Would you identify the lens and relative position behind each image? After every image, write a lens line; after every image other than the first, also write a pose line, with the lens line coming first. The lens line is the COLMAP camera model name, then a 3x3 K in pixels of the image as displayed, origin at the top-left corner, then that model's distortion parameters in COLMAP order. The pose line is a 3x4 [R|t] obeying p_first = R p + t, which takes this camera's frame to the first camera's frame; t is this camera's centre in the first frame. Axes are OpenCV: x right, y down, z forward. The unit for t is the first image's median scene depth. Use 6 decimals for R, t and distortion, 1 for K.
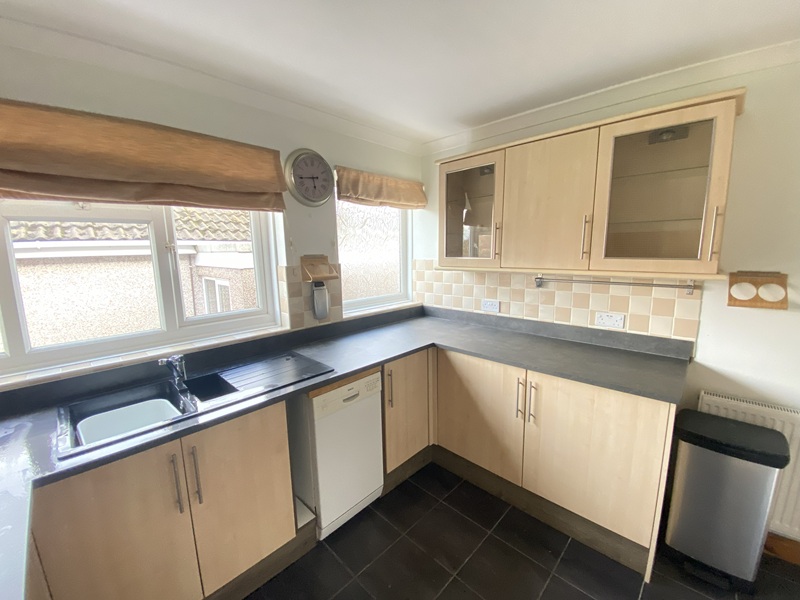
lens RADIAL K [[327.9, 0, 400.0], [0, 327.9, 300.0], [0, 0, 1]] dist [0.026509, -0.000344]
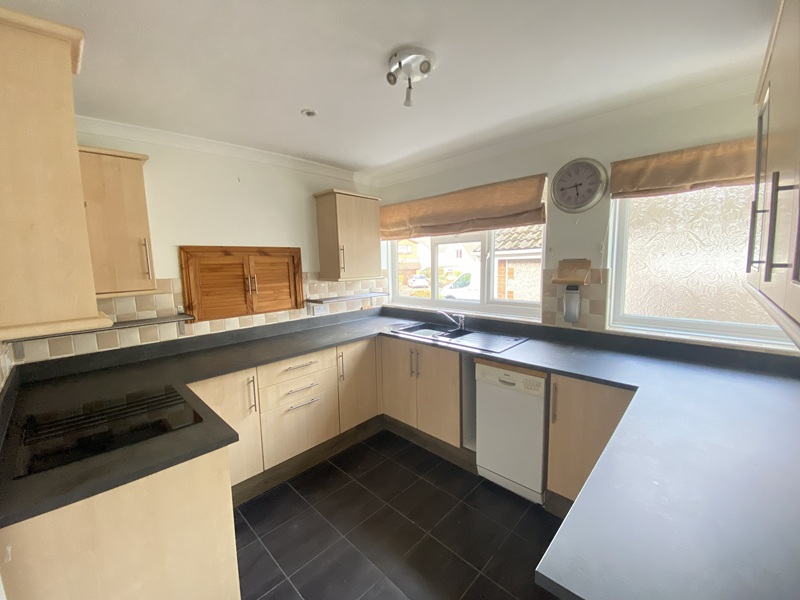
lens RADIAL K [[327.9, 0, 400.0], [0, 327.9, 300.0], [0, 0, 1]] dist [0.026509, -0.000344]
pose [[0.004871, 0.133115, -0.991089, 0.805879], [-0.135620, 0.982031, 0.131232, -0.076087], [0.990749, 0.133772, 0.022837, 0.465218]]
